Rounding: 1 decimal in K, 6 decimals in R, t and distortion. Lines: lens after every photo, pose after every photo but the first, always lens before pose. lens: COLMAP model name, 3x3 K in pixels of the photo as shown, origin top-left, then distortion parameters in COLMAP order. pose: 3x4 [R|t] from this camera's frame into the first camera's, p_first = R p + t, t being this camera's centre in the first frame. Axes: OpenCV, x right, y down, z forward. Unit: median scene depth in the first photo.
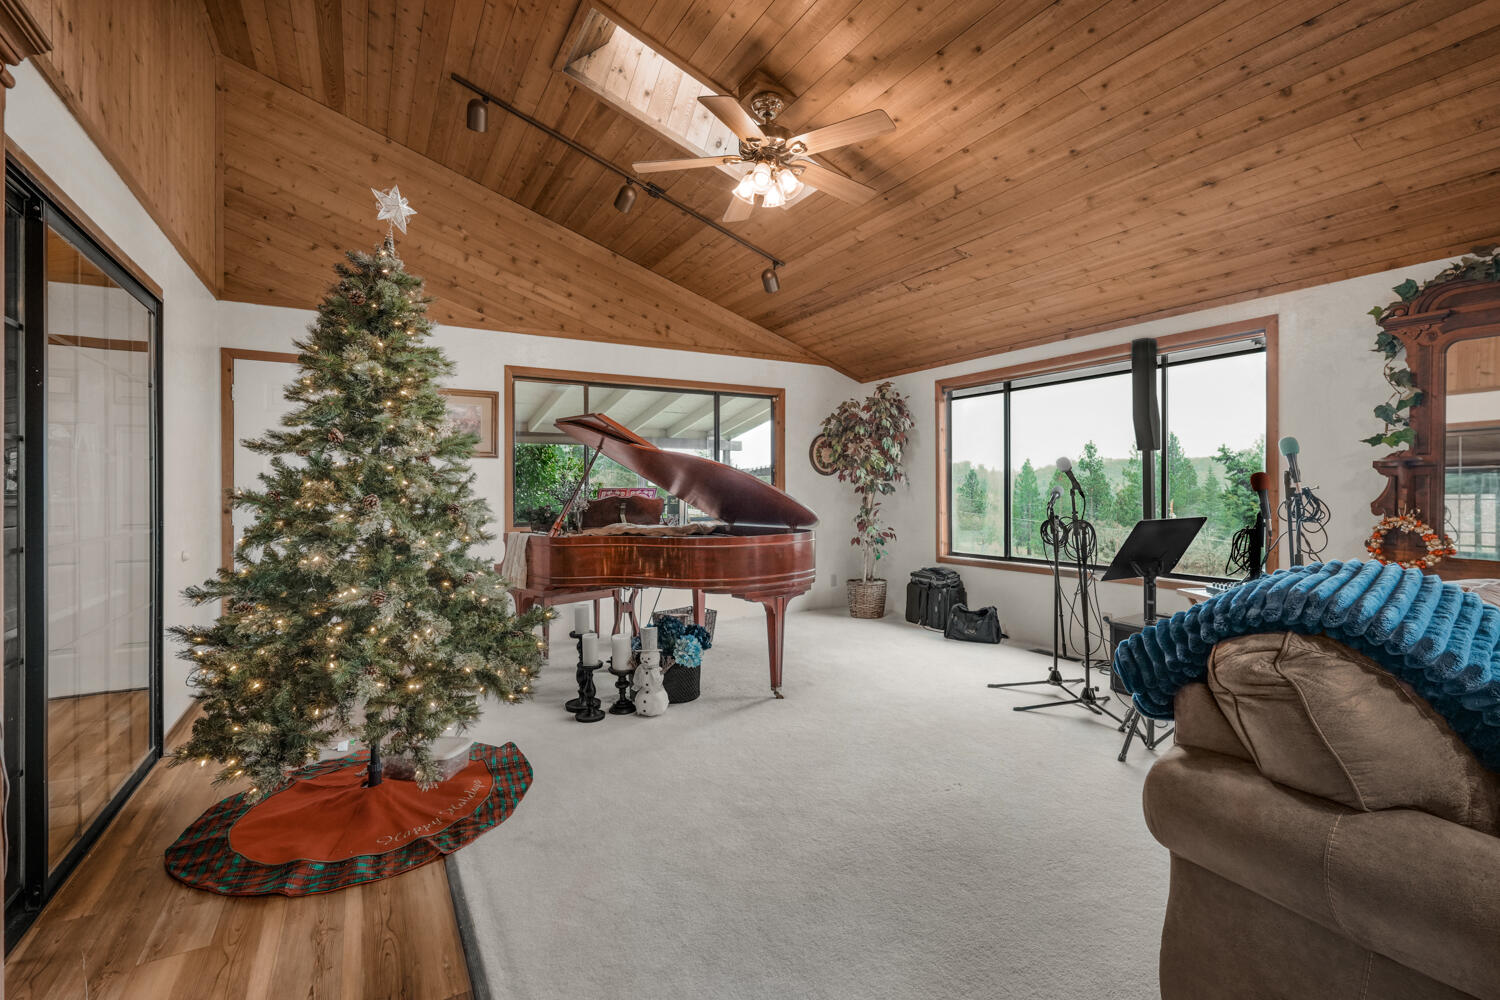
lens RADIAL K [[666.3, 0, 749.6], [0, 666.3, 493.6], [0, 0, 1]] dist [0.005179, -0.000318]
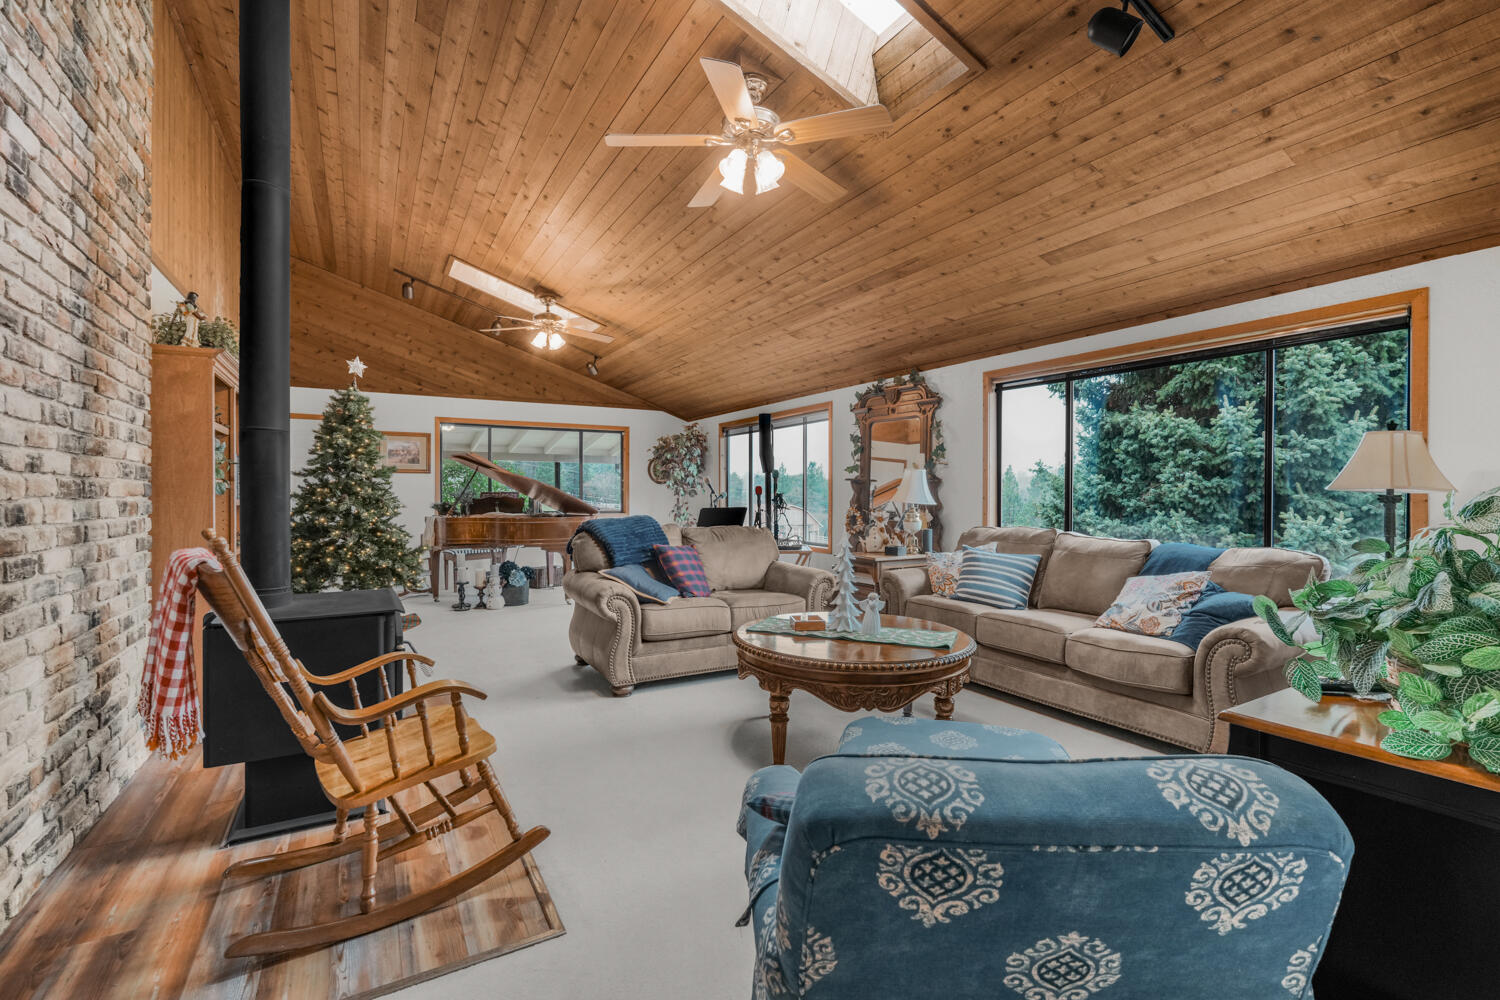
lens RADIAL K [[666.3, 0, 750.8], [0, 666.3, 499.9], [0, 0, 1]] dist [0.005179, -0.000318]
pose [[0.999989, 0.003637, 0.003081, 0.670268], [-0.003646, 0.999988, 0.003152, 0.006833], [-0.003069, -0.003164, 0.999990, -1.063501]]
